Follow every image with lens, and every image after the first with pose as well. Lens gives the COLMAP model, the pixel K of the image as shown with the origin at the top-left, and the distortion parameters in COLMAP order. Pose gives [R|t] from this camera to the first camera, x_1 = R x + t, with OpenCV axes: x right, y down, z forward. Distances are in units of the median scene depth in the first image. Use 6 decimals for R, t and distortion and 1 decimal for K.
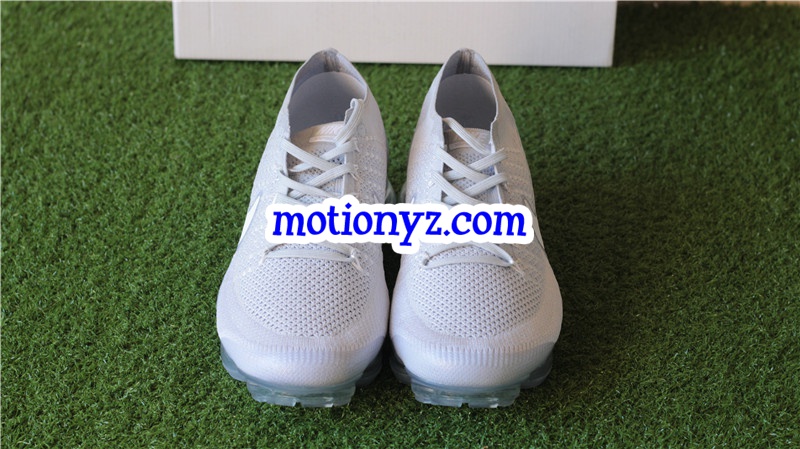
lens RADIAL K [[1976.3, 0, 400.4], [0, 1976.3, 222.9], [0, 0, 1]] dist [-0.115132, 0.000000]
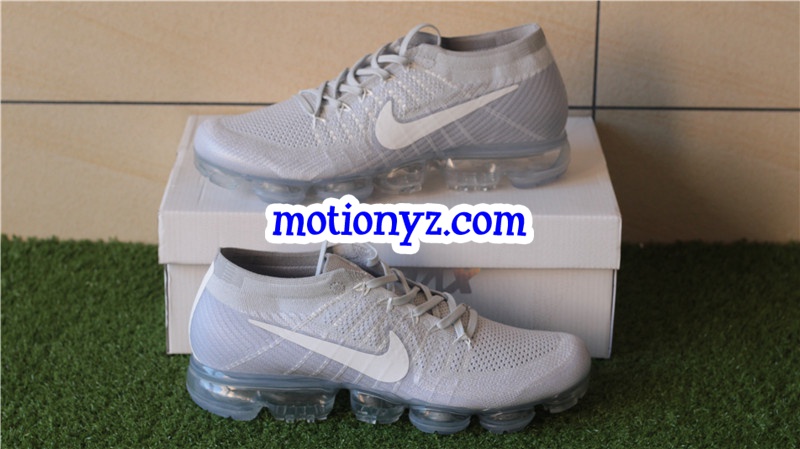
lens RADIAL K [[1976.3, 0, 397.4], [0, 1976.3, 217.5], [0, 0, 1]] dist [-0.115132, 0.000000]
pose [[0.999959, -0.008396, 0.003429, -0.003192], [0.008842, 0.986632, -0.162724, 0.049163], [-0.002017, 0.162748, 0.986666, -0.034616]]
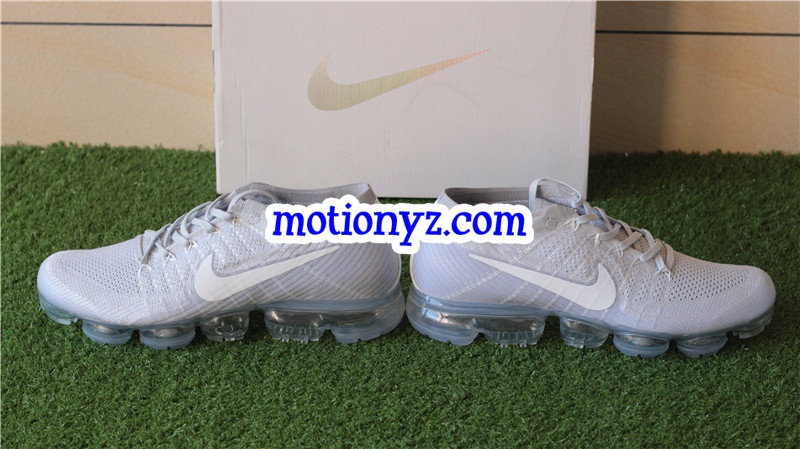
lens RADIAL K [[1976.3, 0, 397.9], [0, 1976.3, 228.3], [0, 0, 1]] dist [-0.115132, 0.000000]
pose [[0.999823, -0.000971, -0.018784, 0.017781], [-0.001469, 0.991579, -0.129493, 0.096239], [0.018752, 0.129497, 0.991402, -0.180853]]
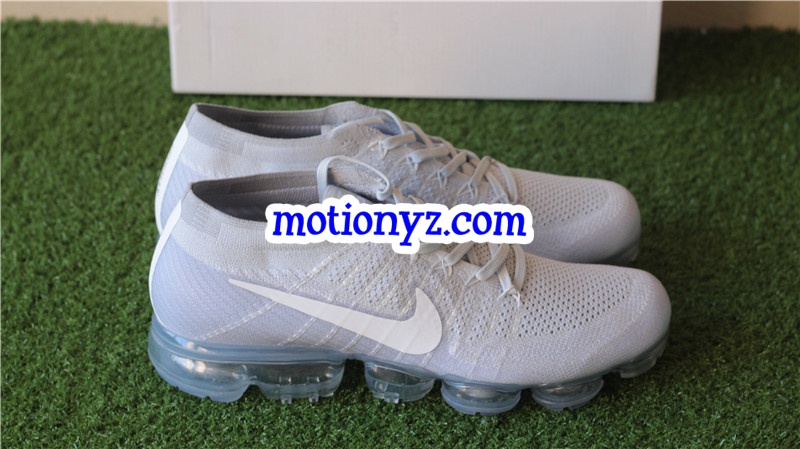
lens RADIAL K [[1976.3, 0, 401.0], [0, 1976.3, 220.9], [0, 0, 1]] dist [-0.115132, 0.000000]
pose [[0.999635, 0.002011, -0.026926, 0.016654], [-0.001993, 0.999998, 0.000694, -0.026535], [0.026928, -0.000640, 0.999637, 0.099143]]
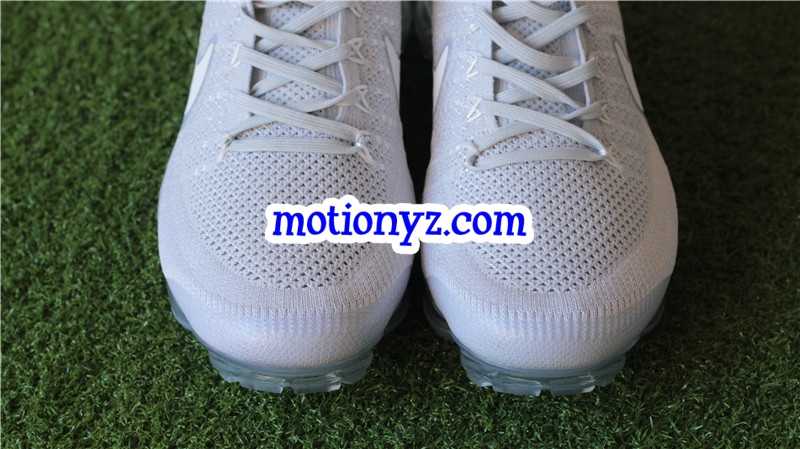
lens RADIAL K [[1976.3, 0, 404.8], [0, 1976.3, 223.9], [0, 0, 1]] dist [-0.115132, 0.000000]
pose [[0.999707, -0.011325, -0.021381, 0.015412], [0.015767, 0.975215, 0.220699, -0.095442], [0.018352, -0.220971, 0.975108, 0.308947]]
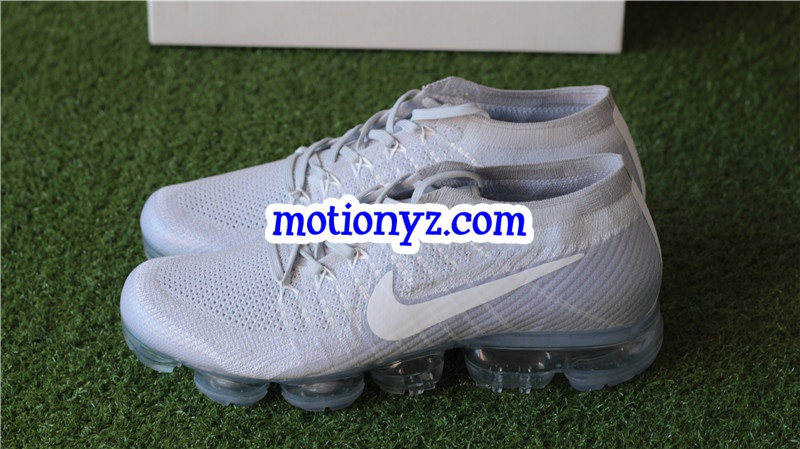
lens RADIAL K [[1976.3, 0, 401.5], [0, 1976.3, 229.8], [0, 0, 1]] dist [-0.115132, 0.000000]
pose [[0.999906, 0.001755, -0.013626, 0.018177], [-0.002009, 0.999824, -0.018657, 0.022588], [0.013590, 0.018683, 0.999733, 0.080452]]
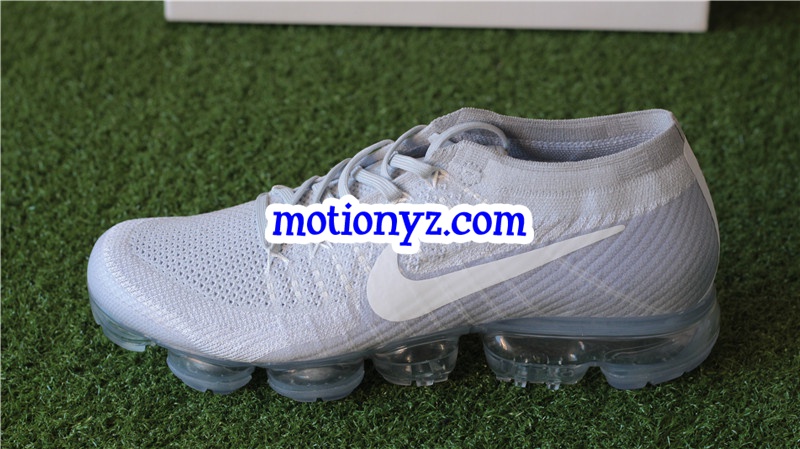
lens RADIAL K [[1976.3, 0, 399.9], [0, 1976.3, 225.6], [0, 0, 1]] dist [-0.115132, 0.000000]
pose [[0.999713, 0.003659, -0.023687, 0.001428], [-0.004231, 0.999700, -0.024125, 0.021484], [0.023592, 0.024218, 0.999428, 0.207853]]
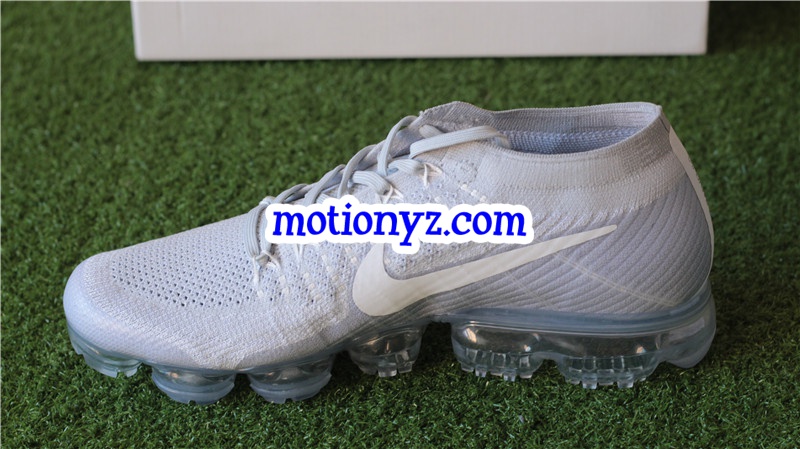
lens RADIAL K [[1976.3, 0, 401.5], [0, 1976.3, 218.1], [0, 0, 1]] dist [-0.115132, 0.000000]
pose [[0.998953, -0.027201, -0.036782, 0.016904], [0.025916, 0.999052, -0.034973, 0.008556], [0.037698, 0.033983, 0.998711, 0.251901]]
